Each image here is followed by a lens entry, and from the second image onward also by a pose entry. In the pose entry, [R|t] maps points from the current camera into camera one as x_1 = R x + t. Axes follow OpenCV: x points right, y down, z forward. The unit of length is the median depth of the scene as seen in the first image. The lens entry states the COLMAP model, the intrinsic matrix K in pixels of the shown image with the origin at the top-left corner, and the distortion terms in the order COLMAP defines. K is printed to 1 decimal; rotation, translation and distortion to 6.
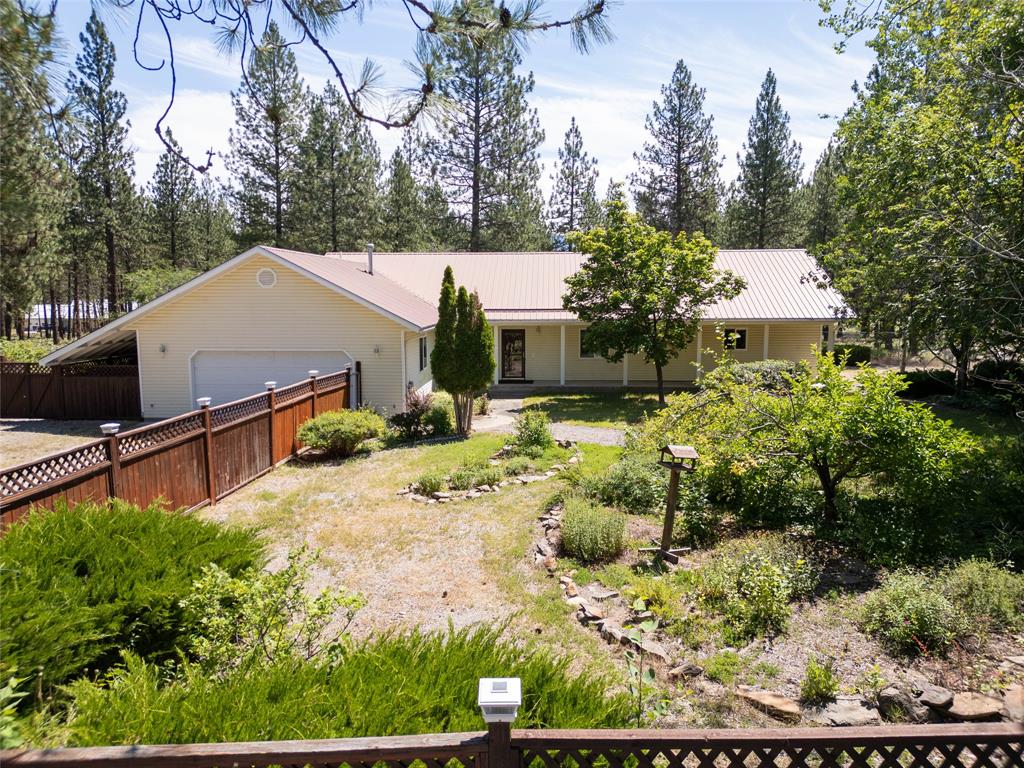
lens RADIAL K [[711.4, 0, 516.5], [0, 711.4, 383.6], [0, 0, 1]] dist [0.077054, -0.069571]
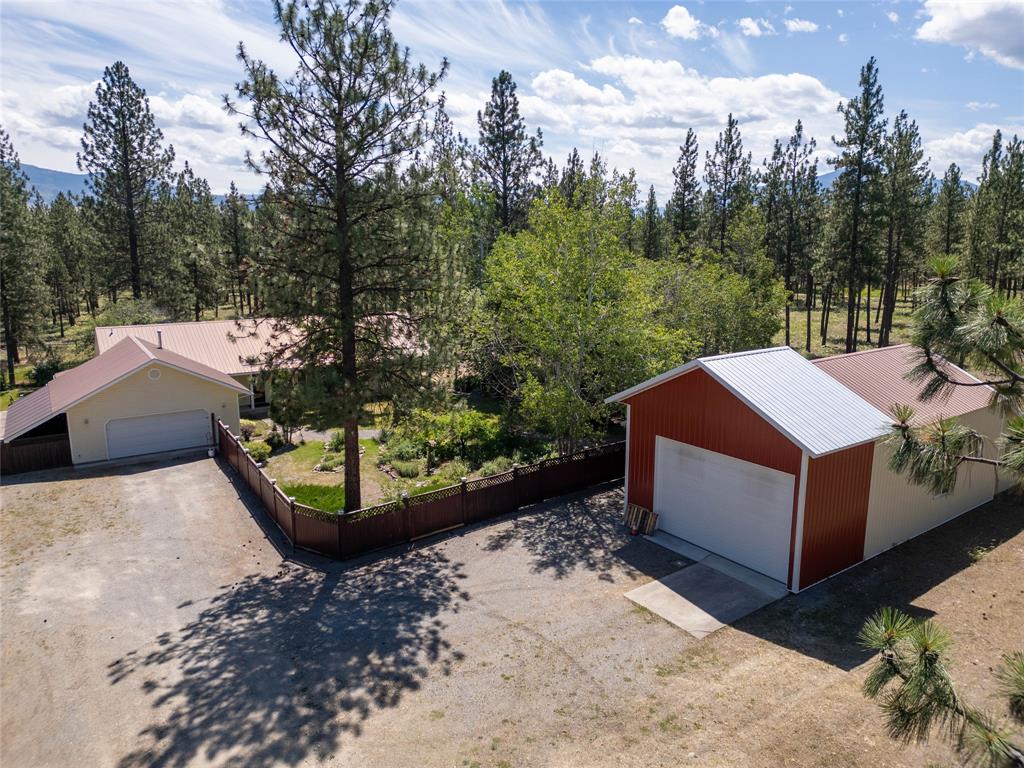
lens RADIAL K [[712.3, 0, 514.7], [0, 712.3, 379.4], [0, 0, 1]] dist [0.081670, -0.084103]
pose [[0.808825, -0.109000, 0.577859, -0.275025], [0.070615, 0.993563, 0.088574, -0.094882], [-0.583795, -0.030835, 0.811316, -0.401280]]
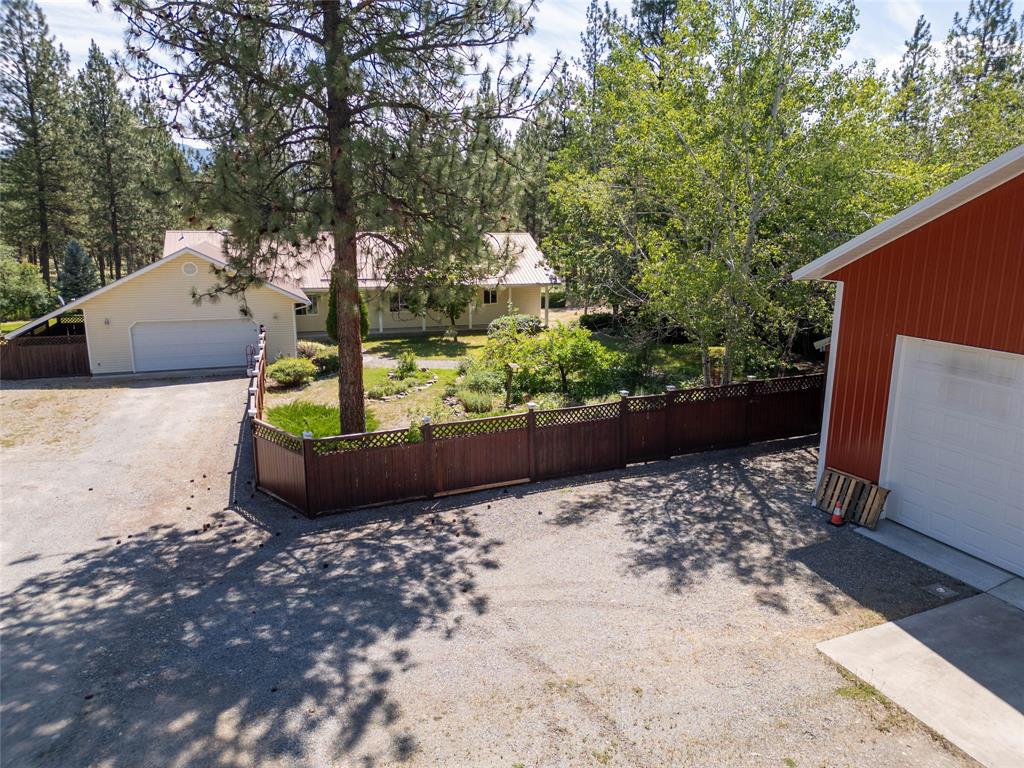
lens RADIAL K [[714.0, 0, 514.2], [0, 714.0, 379.1], [0, 0, 1]] dist [0.073173, -0.060132]
pose [[0.922211, -0.073933, 0.379554, -0.131012], [0.040041, 0.994534, 0.096435, -0.017683], [-0.384609, -0.073735, 0.920130, -0.236825]]
